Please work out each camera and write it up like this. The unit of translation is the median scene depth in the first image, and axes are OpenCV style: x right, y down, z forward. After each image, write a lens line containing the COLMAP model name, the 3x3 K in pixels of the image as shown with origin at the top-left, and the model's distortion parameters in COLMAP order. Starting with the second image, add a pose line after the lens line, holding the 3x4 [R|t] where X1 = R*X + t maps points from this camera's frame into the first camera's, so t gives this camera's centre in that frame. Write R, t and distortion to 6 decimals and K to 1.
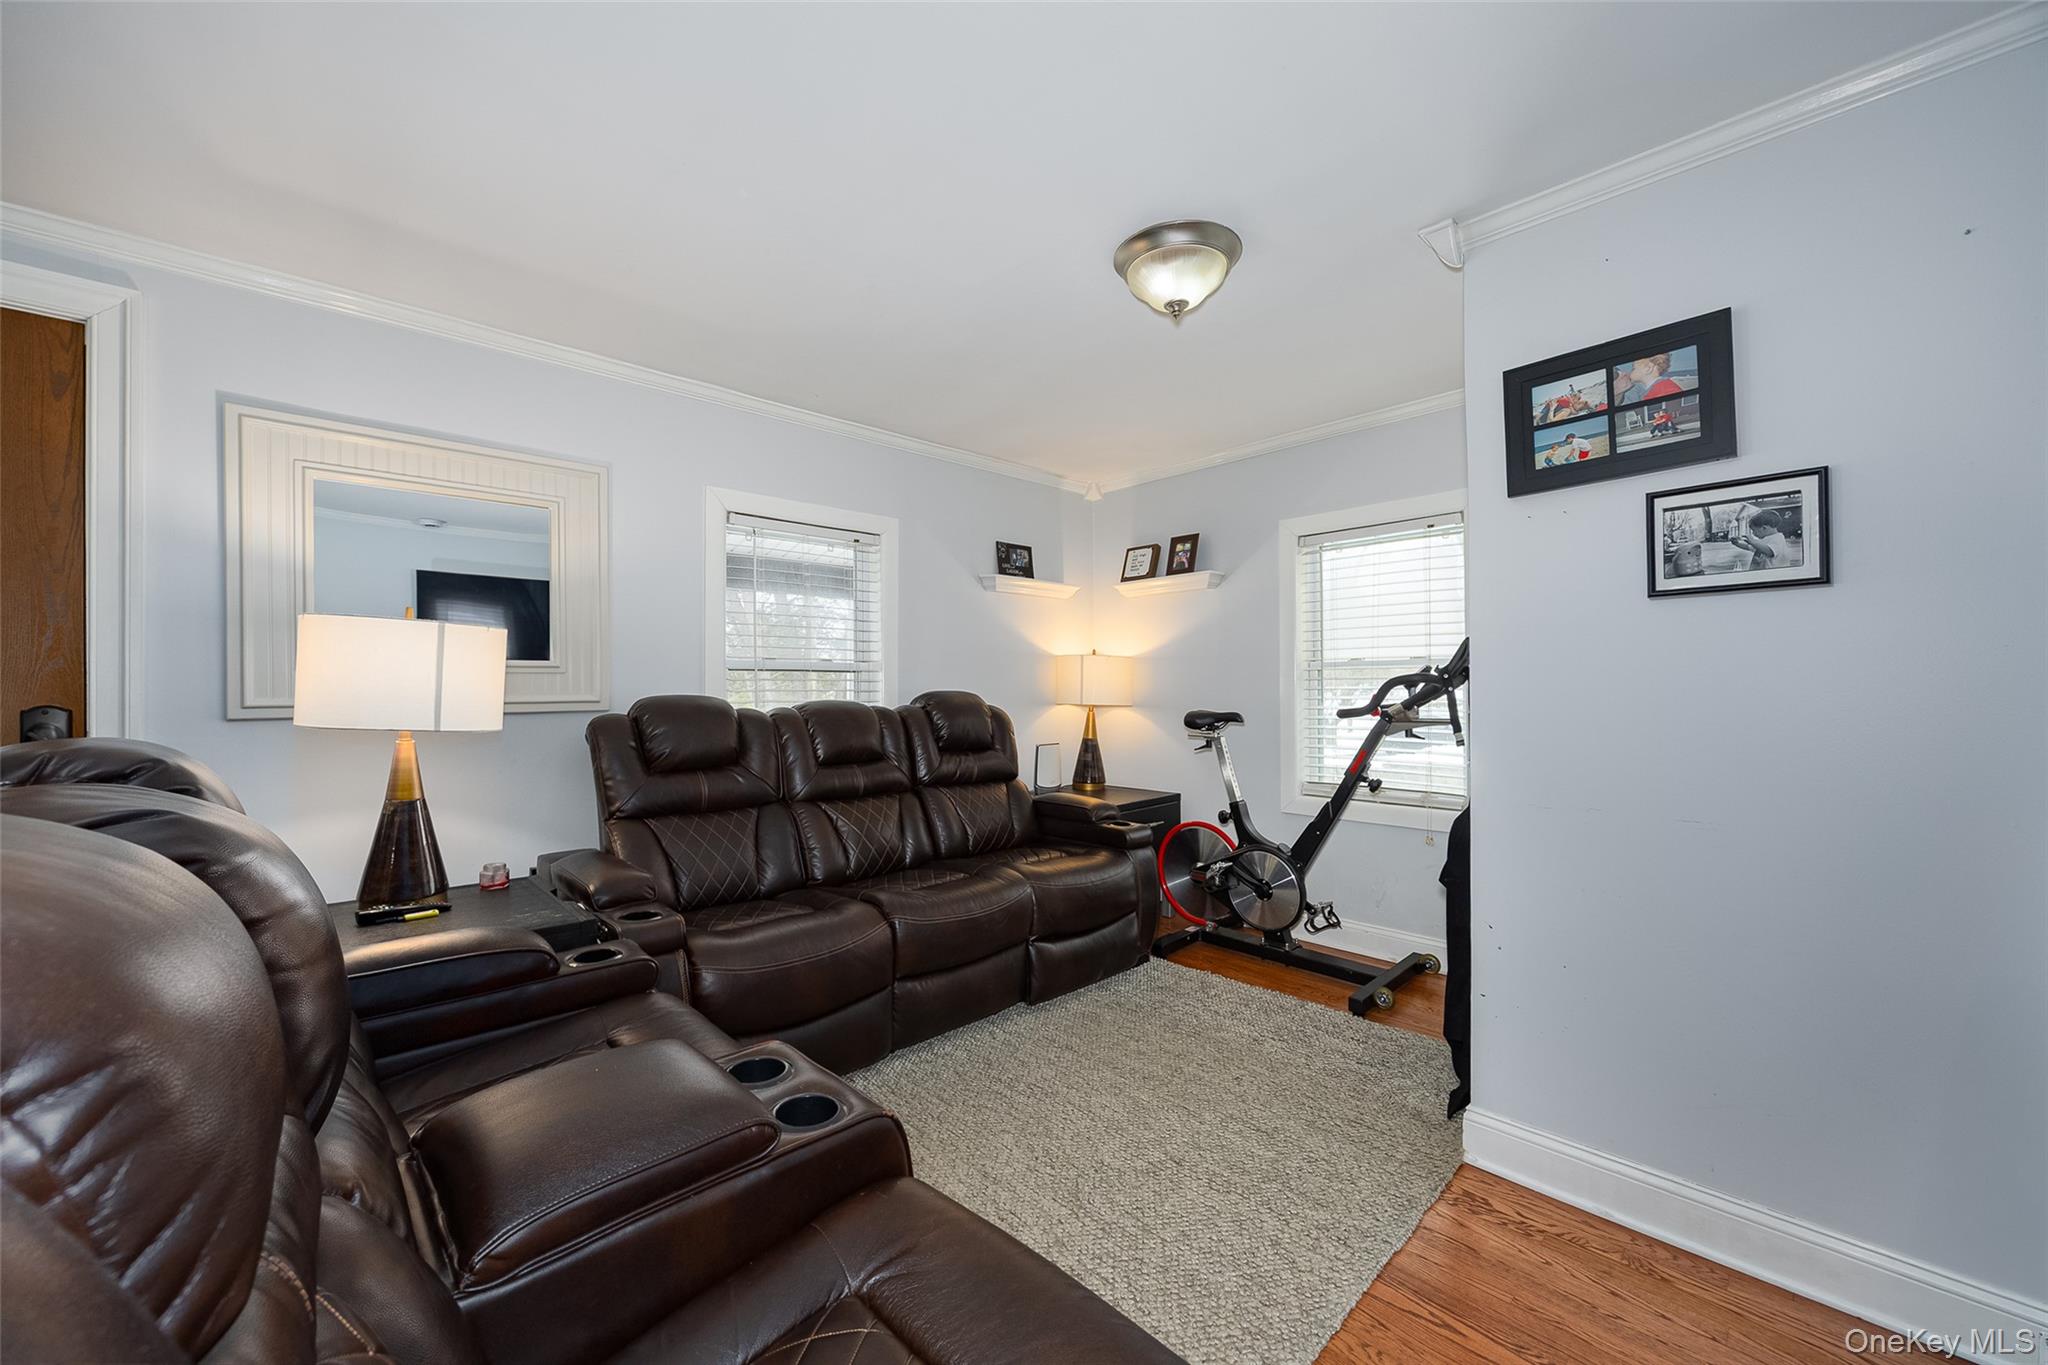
lens RADIAL K [[811.0, 0, 1021.0], [0, 811.0, 694.1], [0, 0, 1]] dist [-0.014779, -0.000128]
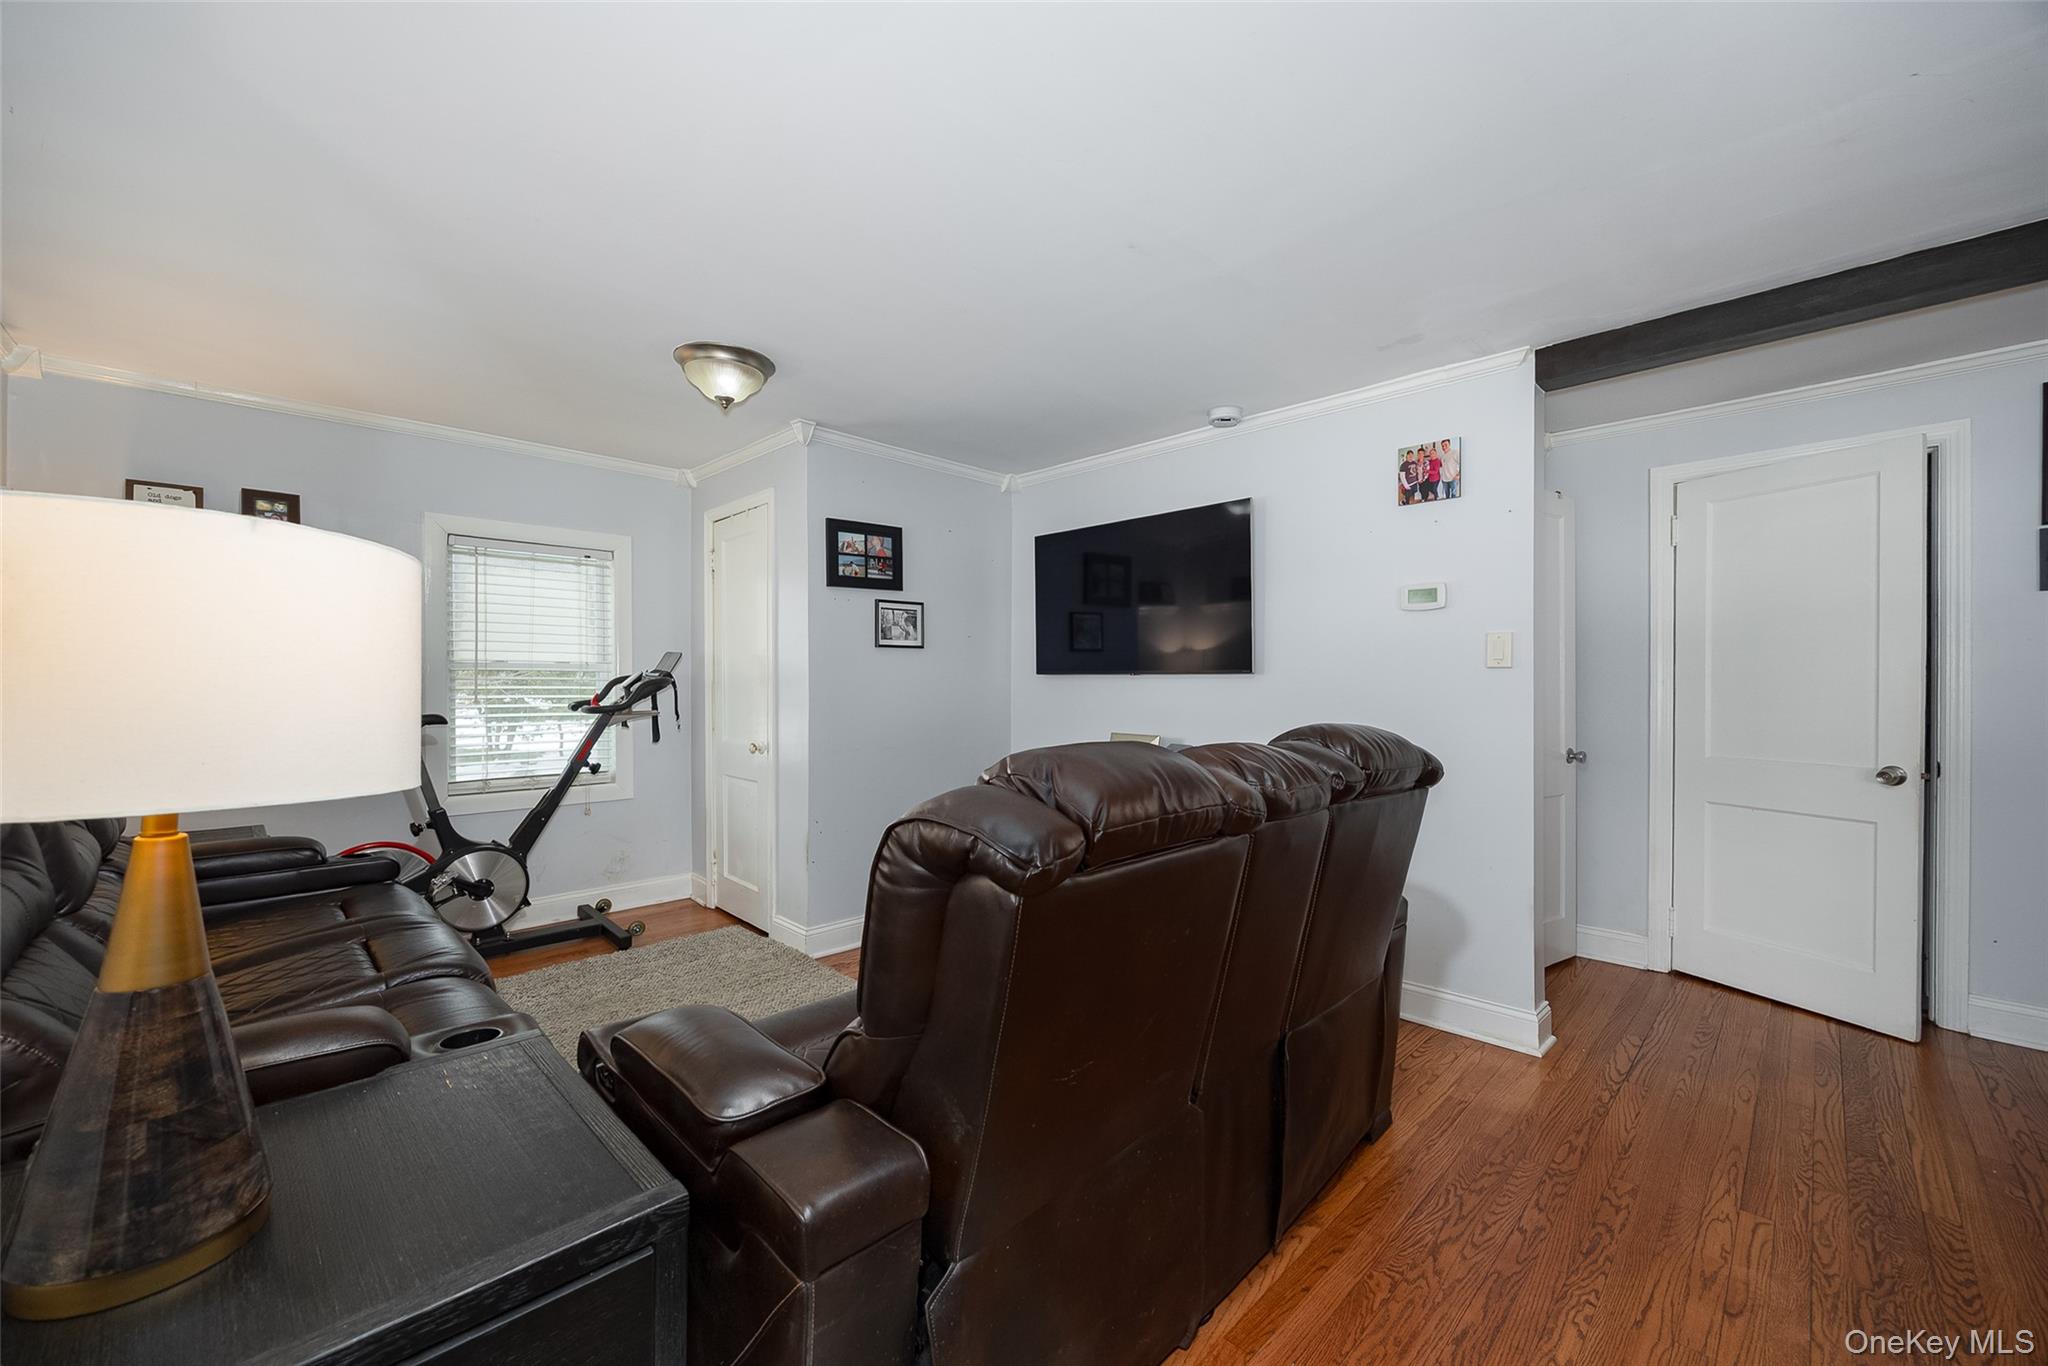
lens RADIAL K [[811.0, 0, 1021.0], [0, 811.0, 694.6], [0, 0, 1]] dist [-0.014779, -0.000128]
pose [[-0.049808, -0.006175, 0.998740, -1.313503], [0.008413, 0.999943, 0.006602, -0.004076], [-0.998723, 0.008731, -0.049753, 0.671498]]
